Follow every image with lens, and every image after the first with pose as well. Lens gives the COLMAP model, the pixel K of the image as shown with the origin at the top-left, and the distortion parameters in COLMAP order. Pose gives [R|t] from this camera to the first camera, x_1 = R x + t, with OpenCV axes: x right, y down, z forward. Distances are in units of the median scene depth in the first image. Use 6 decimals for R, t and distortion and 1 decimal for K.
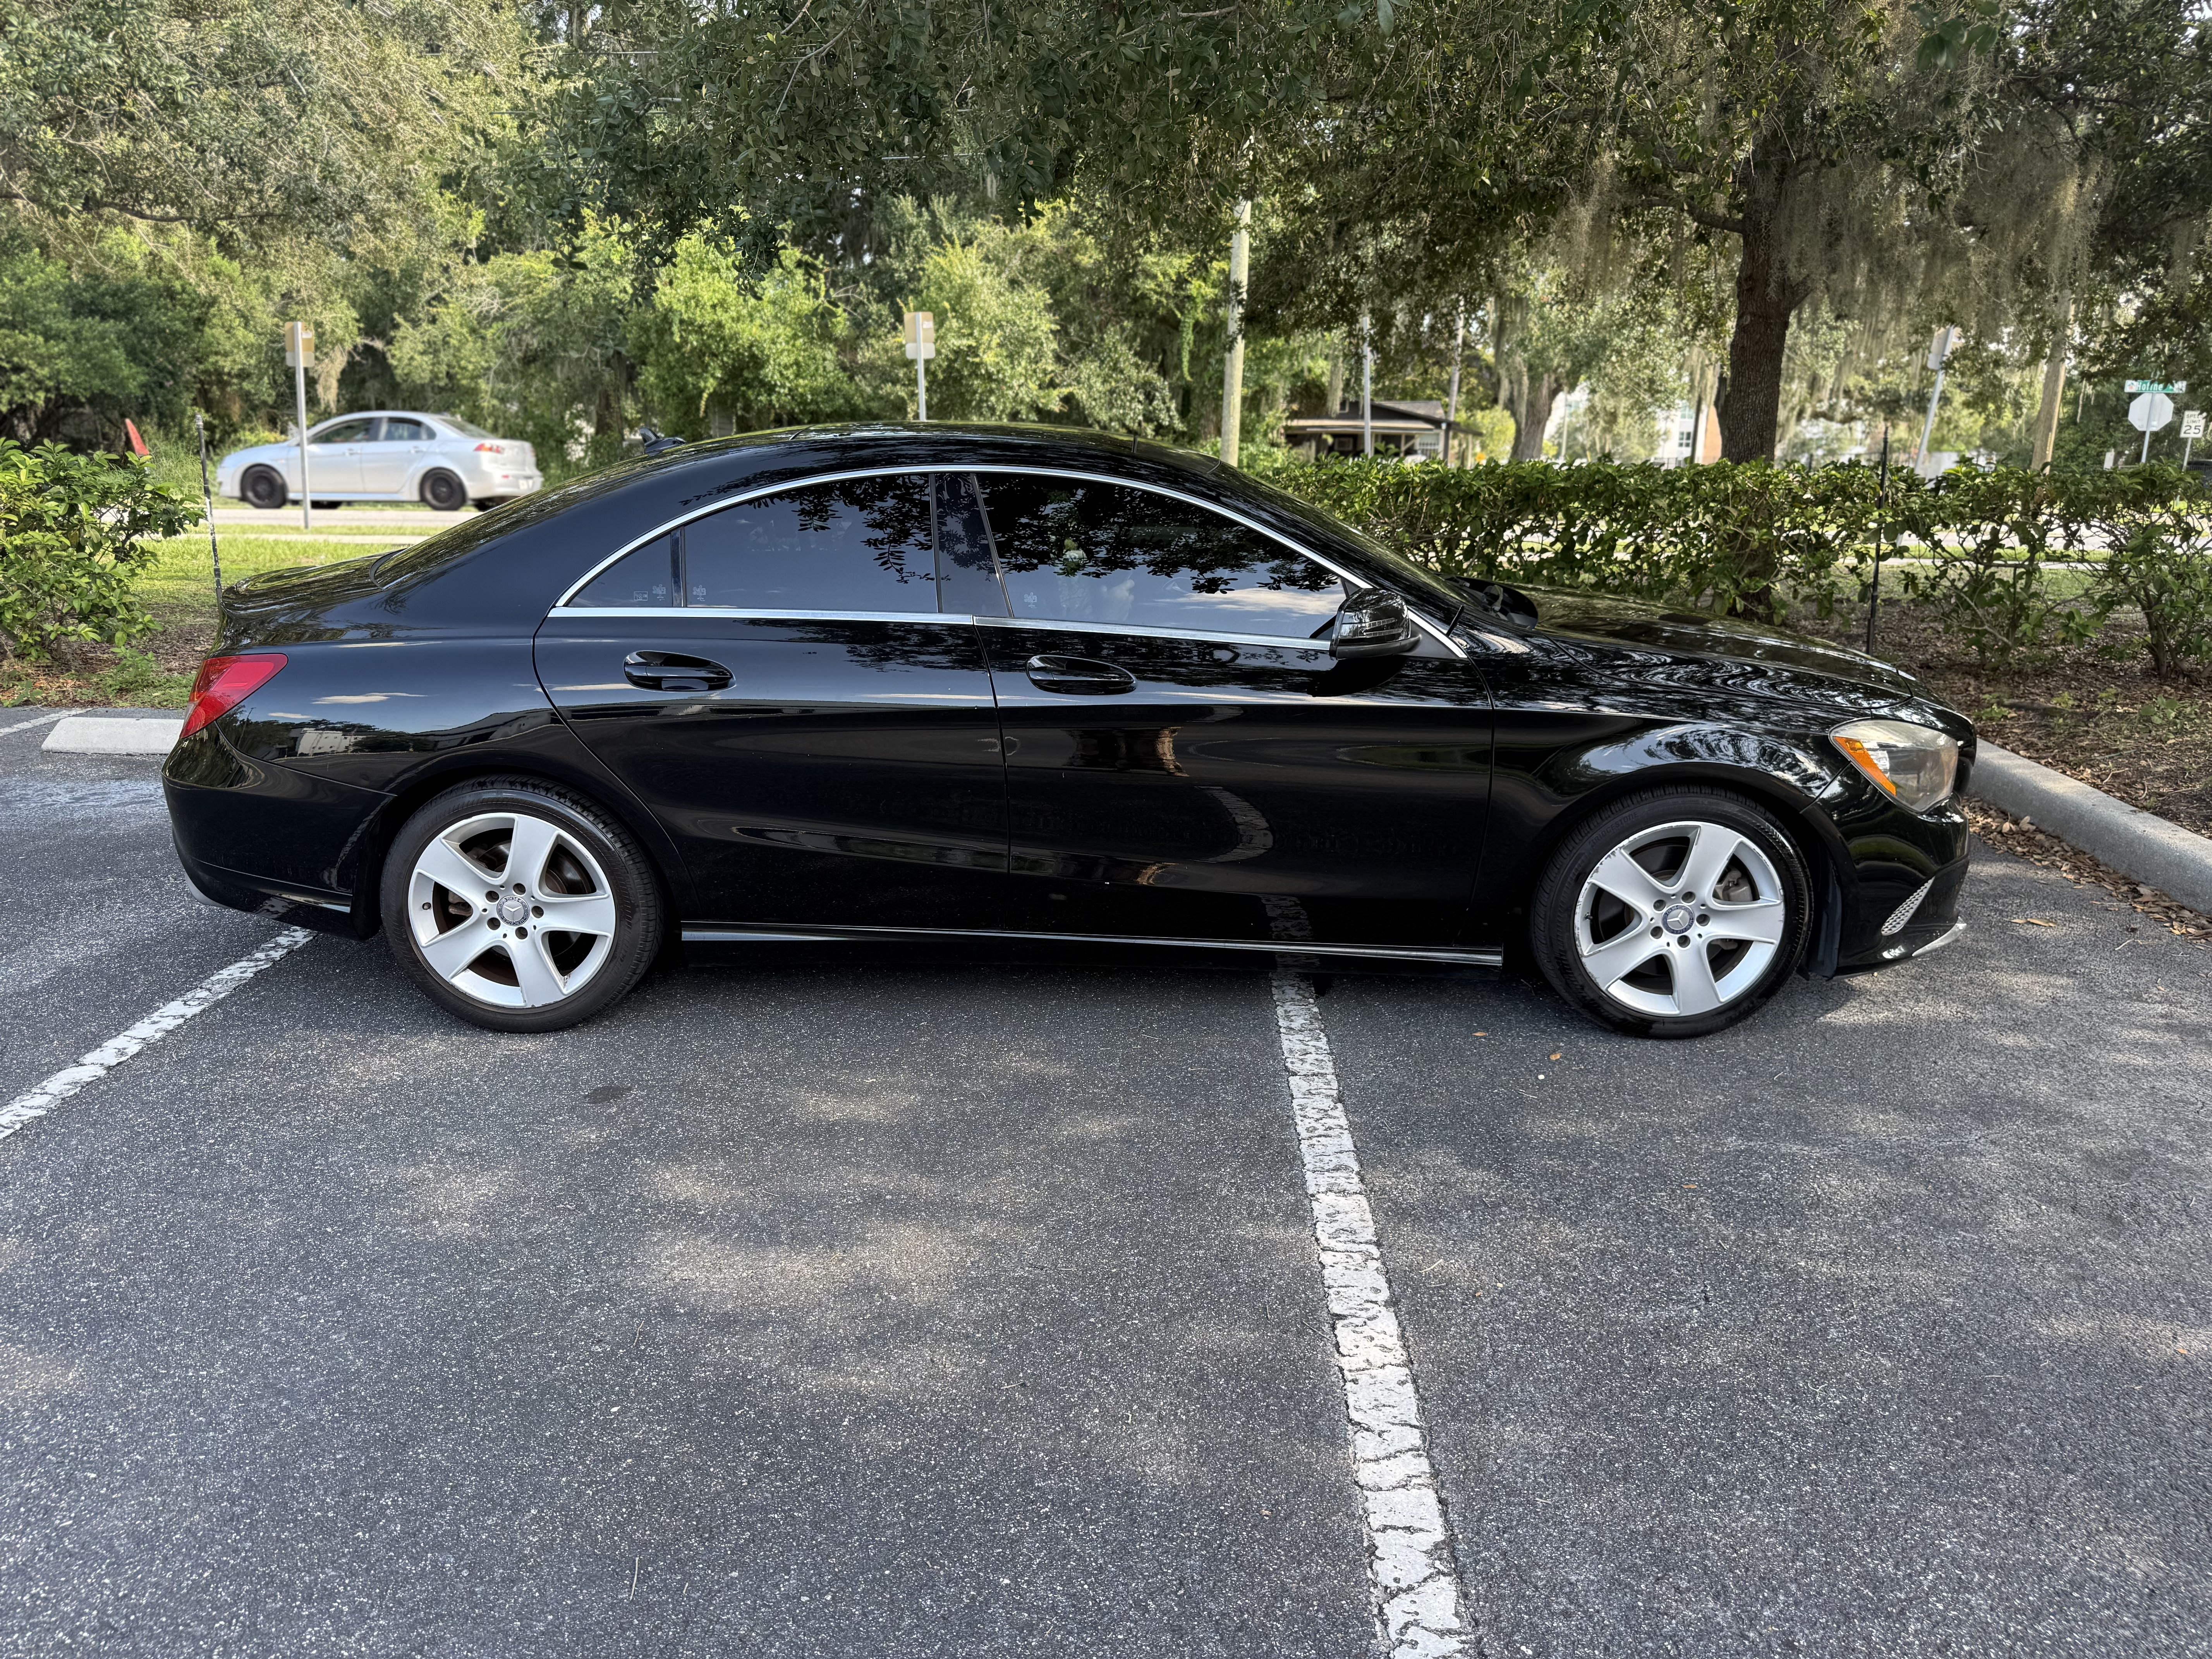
lens RADIAL K [[1542.6, 0, 1111.7], [0, 1542.6, 827.9], [0, 0, 1]] dist [0.035142, -0.018527]
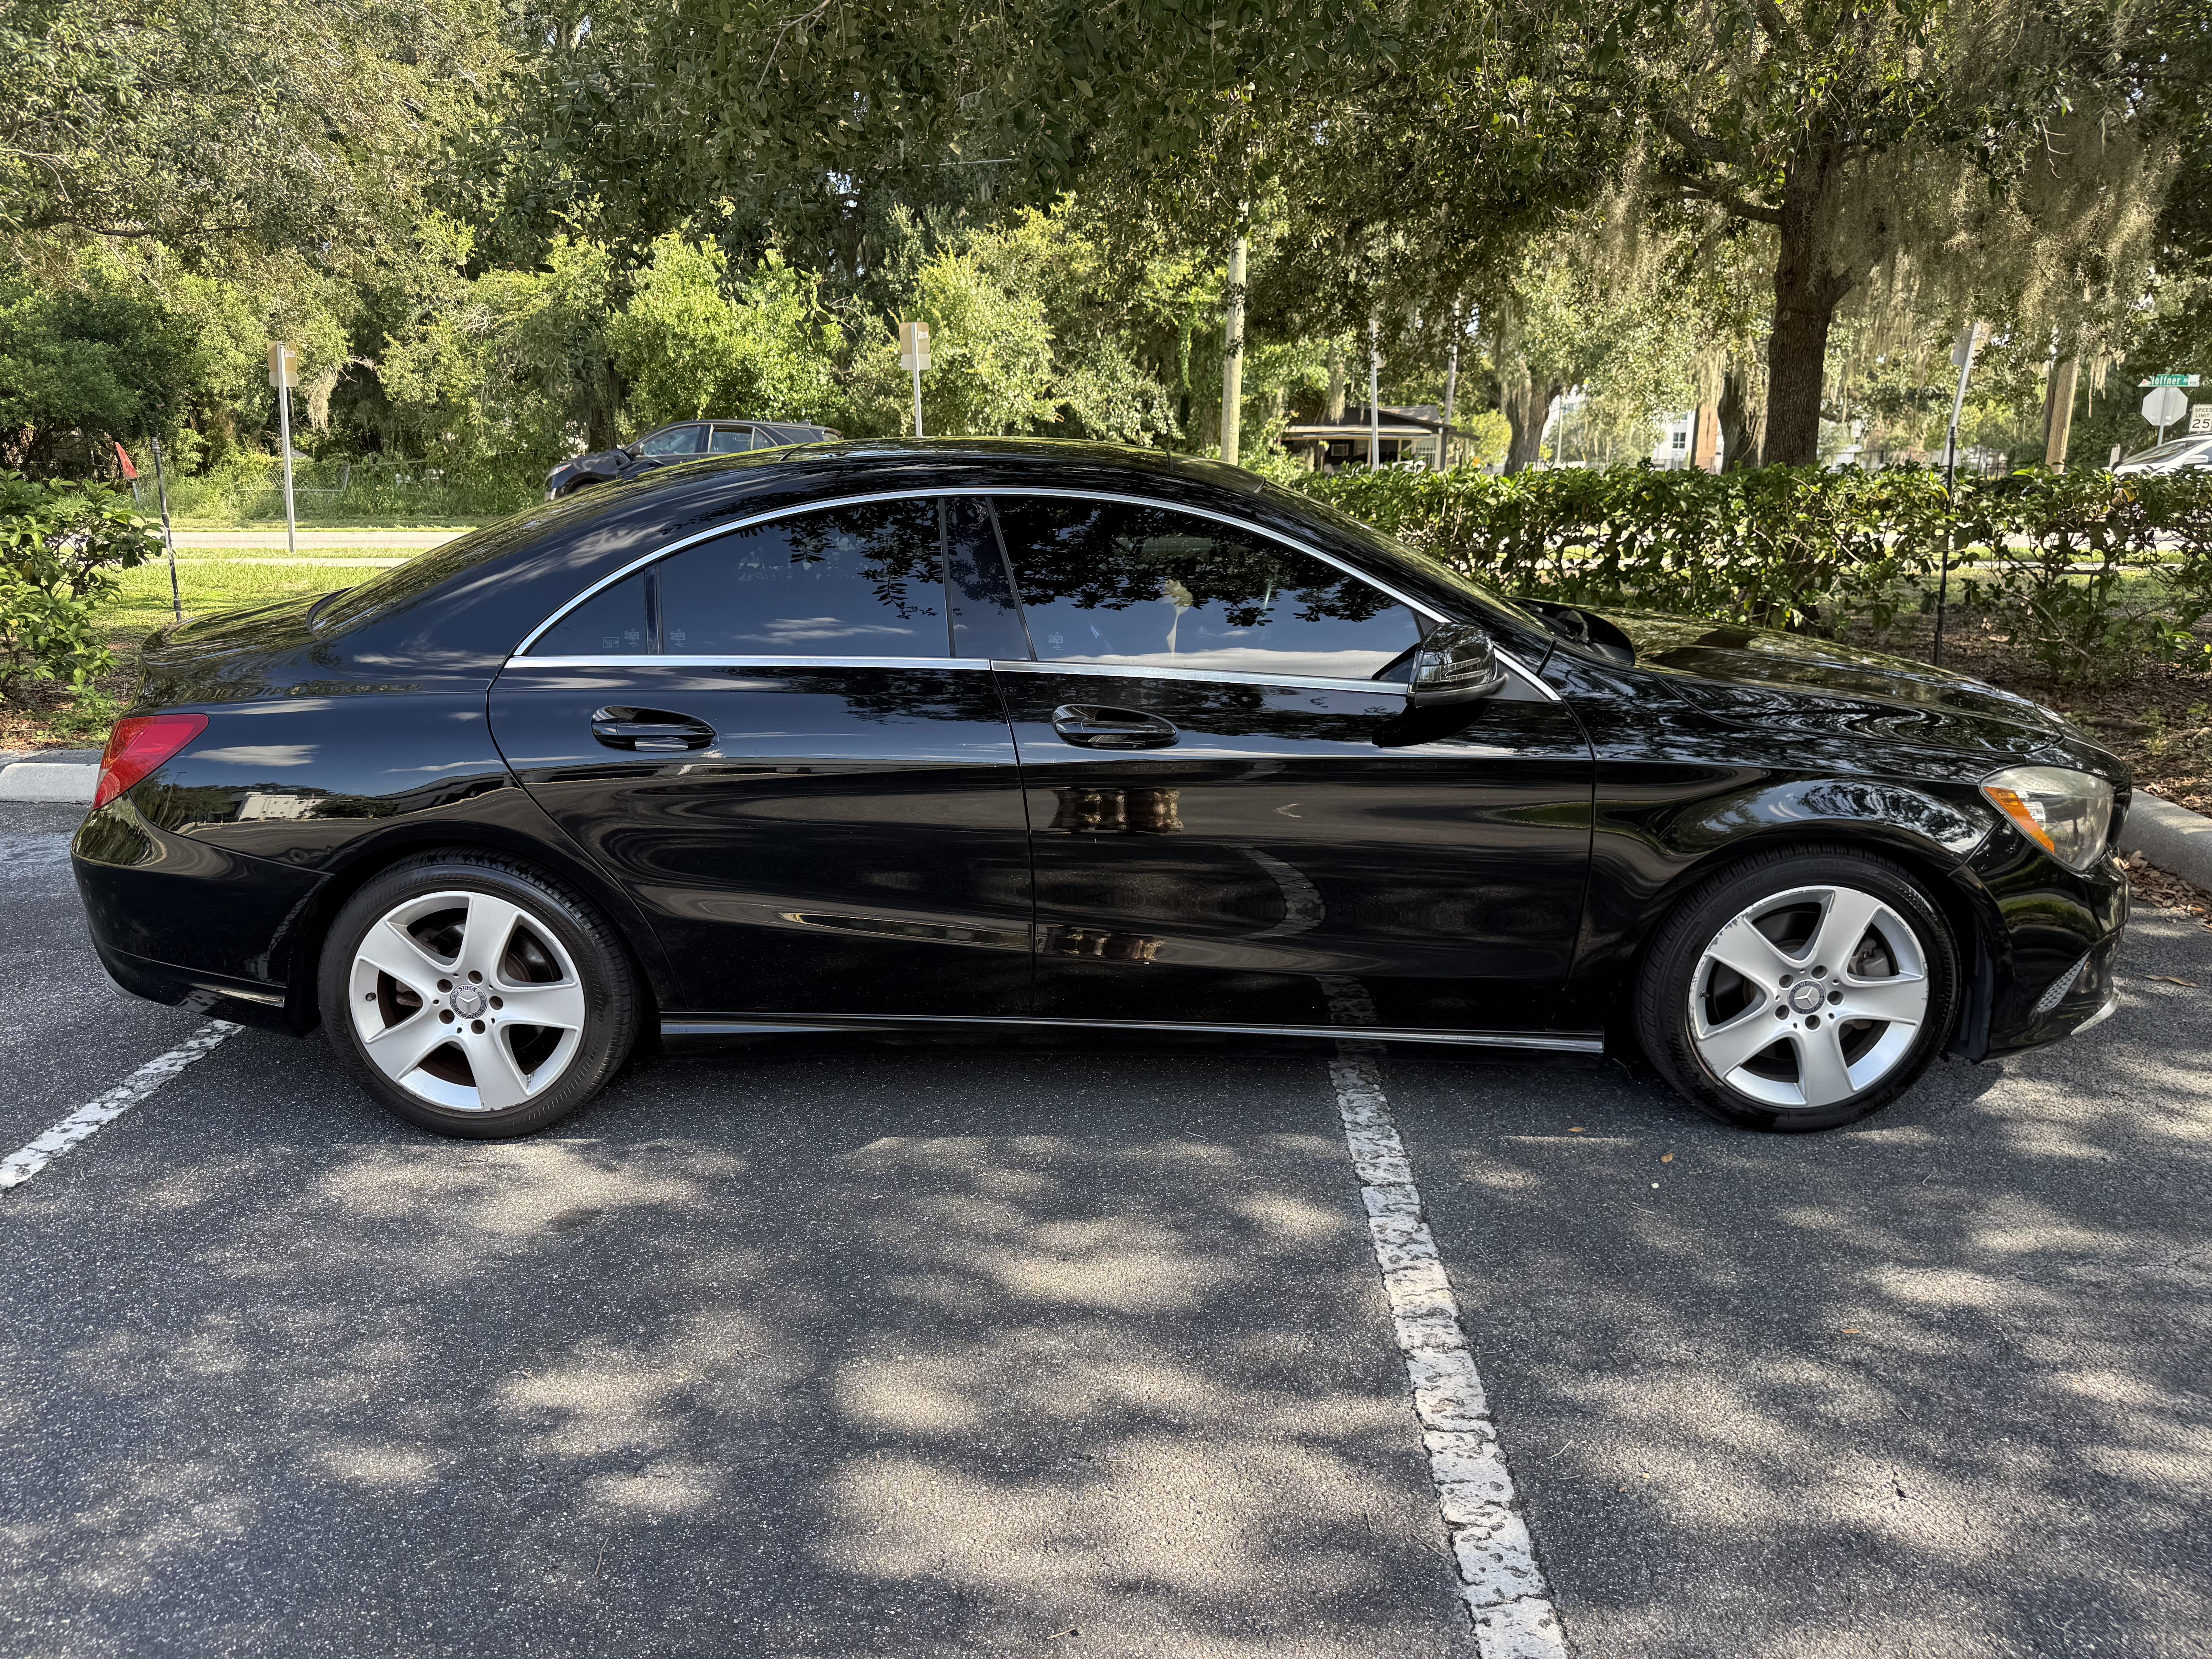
lens RADIAL K [[1542.6, 0, 1099.6], [0, 1542.6, 831.7], [0, 0, 1]] dist [0.035142, -0.018527]
pose [[0.999906, -0.011748, -0.007034, -0.019945], [0.011725, 0.999926, -0.003279, -0.031740], [0.007072, 0.003196, 0.999970, 0.112446]]
